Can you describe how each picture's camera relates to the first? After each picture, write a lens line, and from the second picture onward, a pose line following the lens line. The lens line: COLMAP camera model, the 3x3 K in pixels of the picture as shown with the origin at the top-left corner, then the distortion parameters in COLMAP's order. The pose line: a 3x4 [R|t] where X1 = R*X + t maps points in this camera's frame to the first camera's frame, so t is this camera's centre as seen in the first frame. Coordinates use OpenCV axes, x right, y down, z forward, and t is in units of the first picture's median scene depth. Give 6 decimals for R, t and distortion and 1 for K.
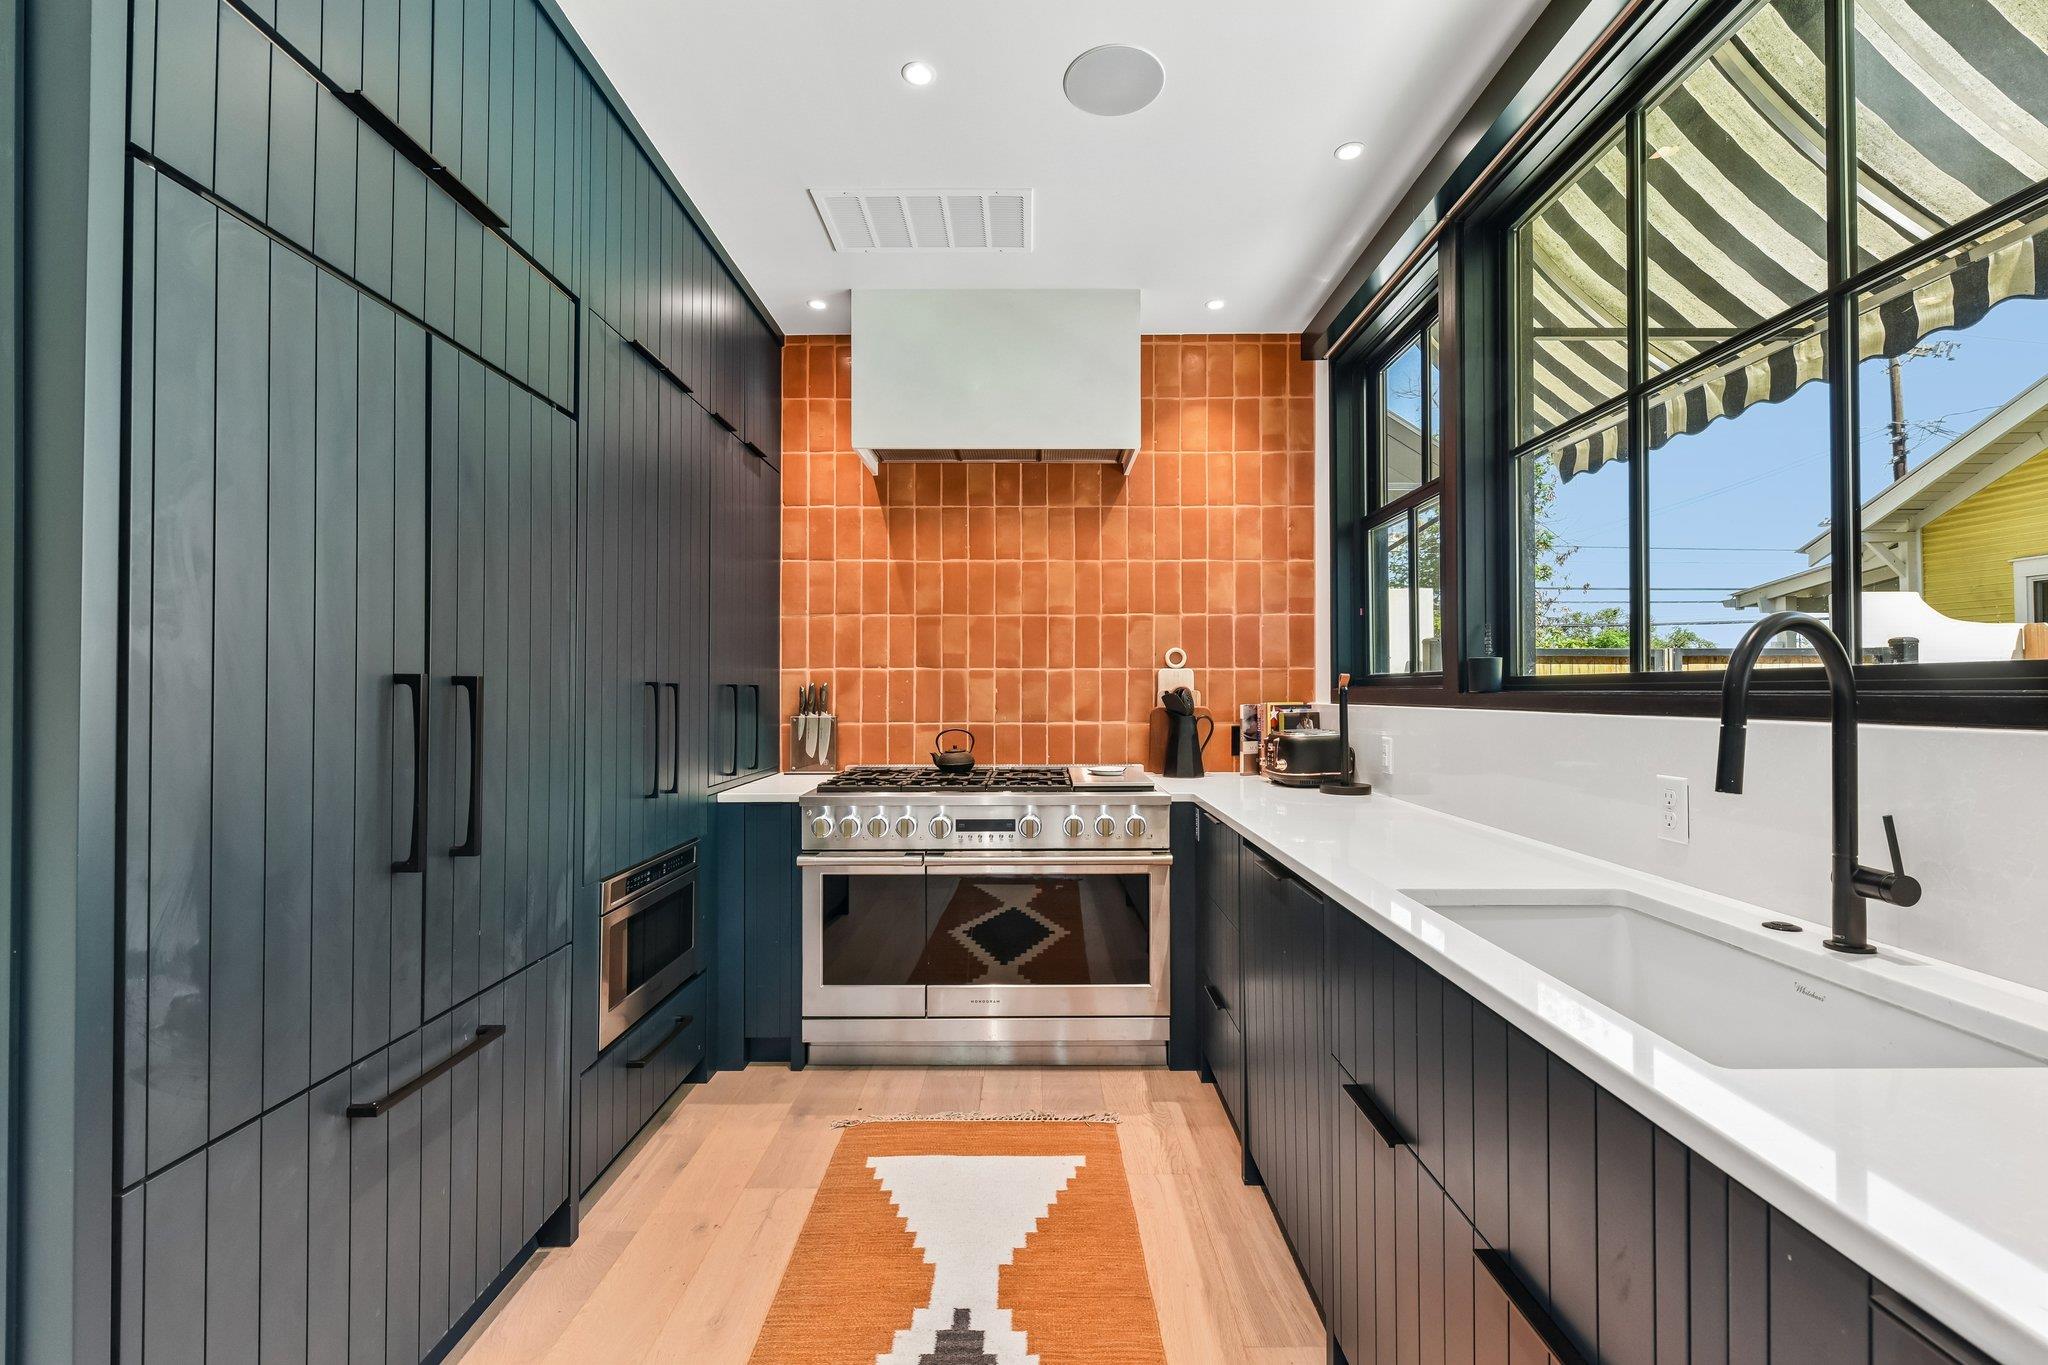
lens RADIAL K [[854.7, 0, 1031.5], [0, 854.7, 680.3], [0, 0, 1]] dist [0.004686, -0.003140]
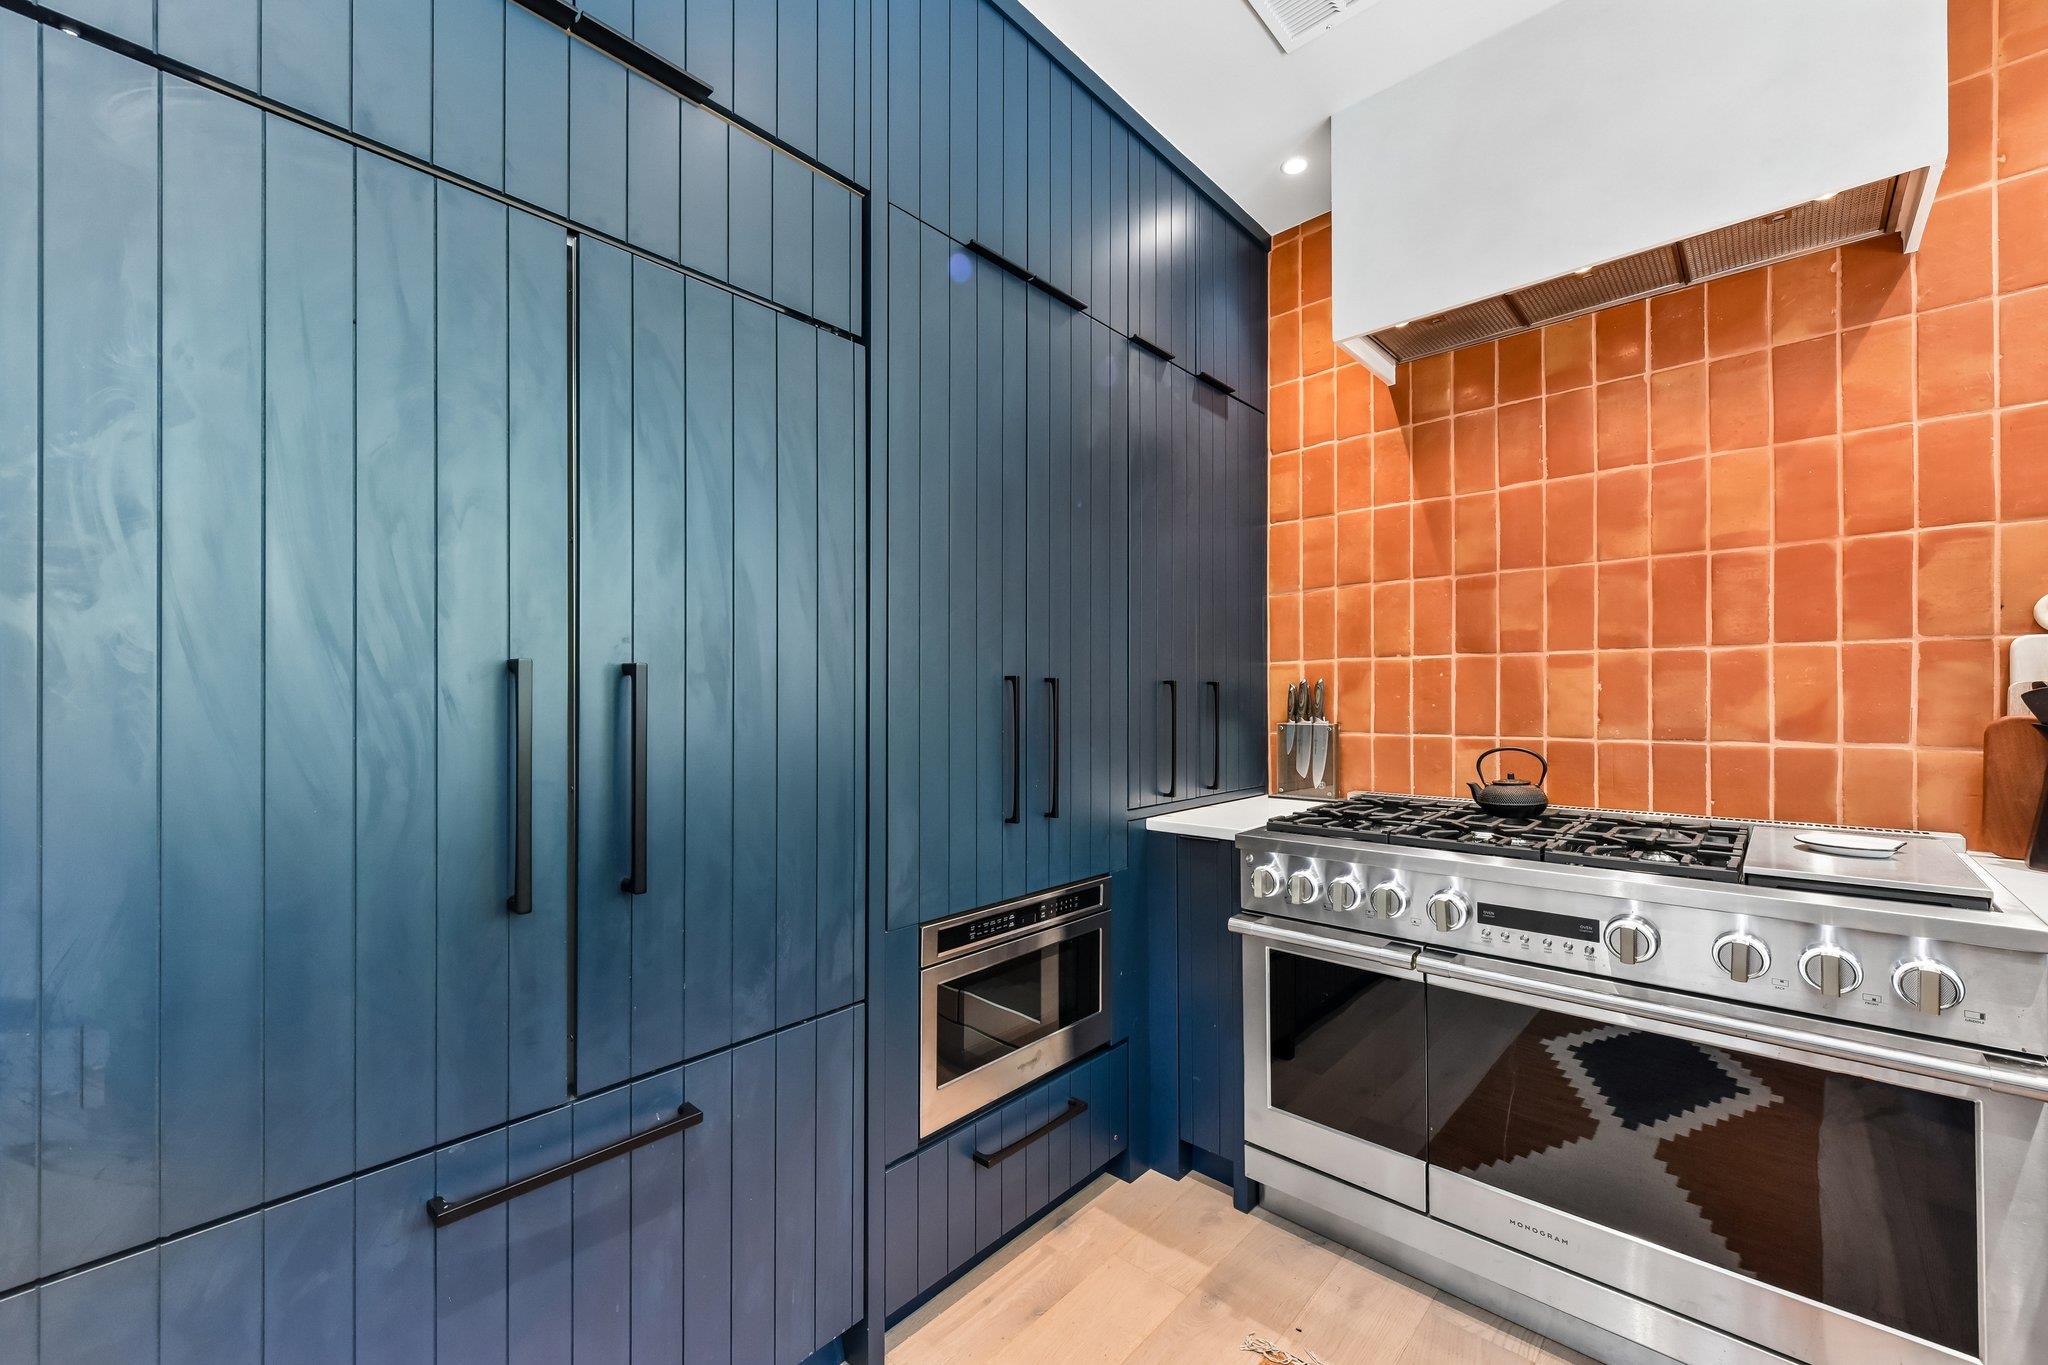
lens RADIAL K [[804.2, 0, 1043.6], [0, 804.2, 695.2], [0, 0, 1]] dist [0.004245, -0.001746]
pose [[0.741885, -0.005355, -0.670506, 0.058163], [0.011384, 0.999925, 0.004609, 0.012873], [0.670431, -0.011053, 0.741890, 0.359314]]
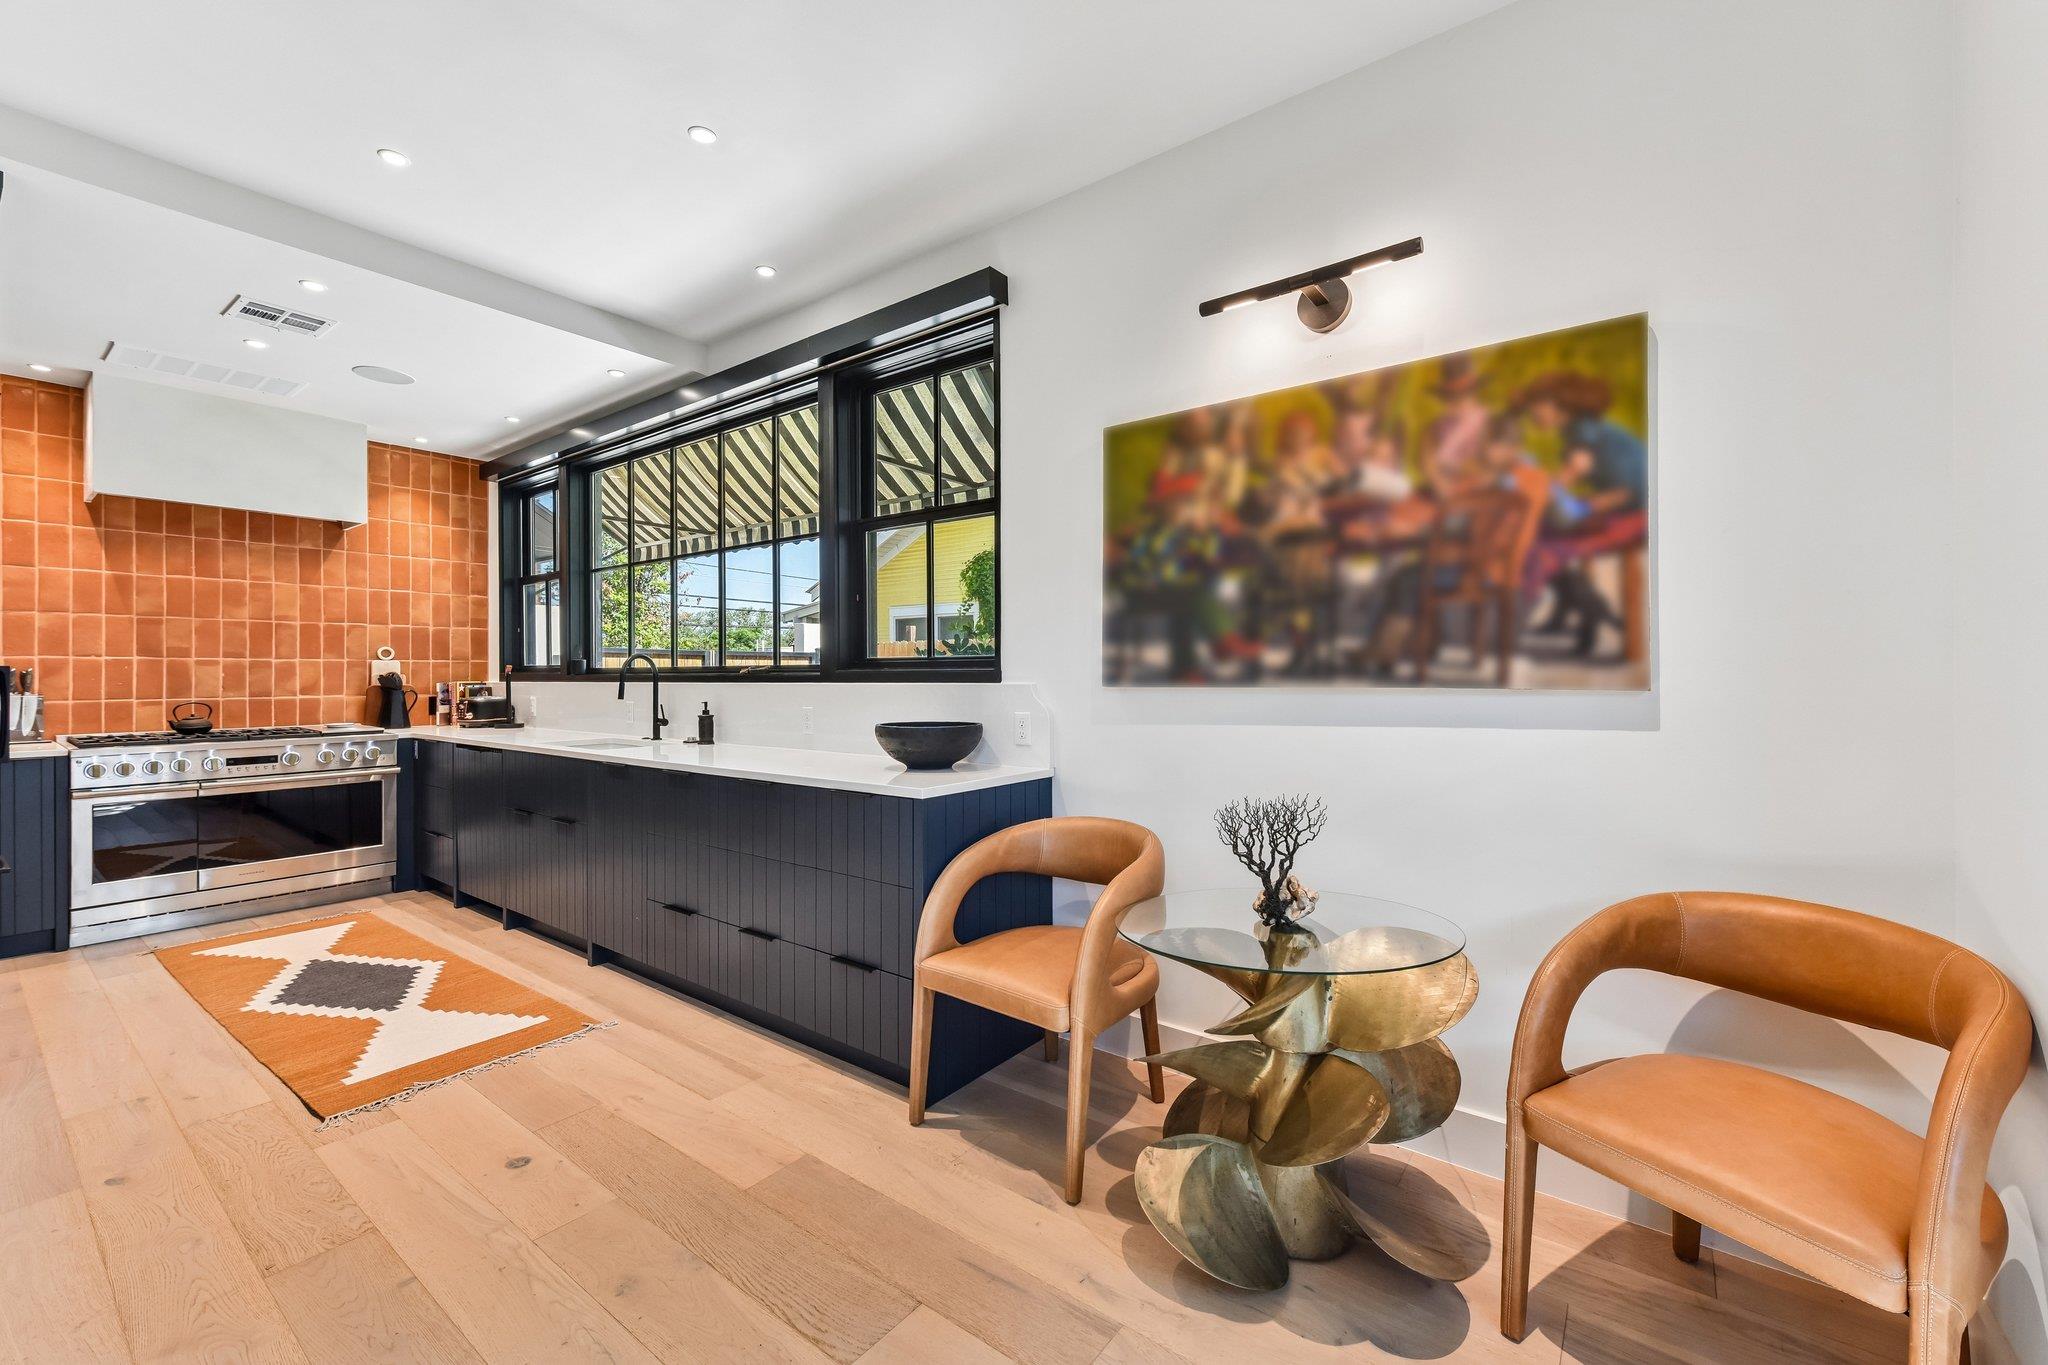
lens RADIAL K [[804.2, 0, 1034.4], [0, 804.2, 676.9], [0, 0, 1]] dist [0.004245, -0.001746]
pose [[0.592594, -0.003120, 0.805495, -0.363705], [-0.008393, 0.999914, 0.010048, -0.009519], [-0.805458, -0.012715, 0.592517, -0.949126]]
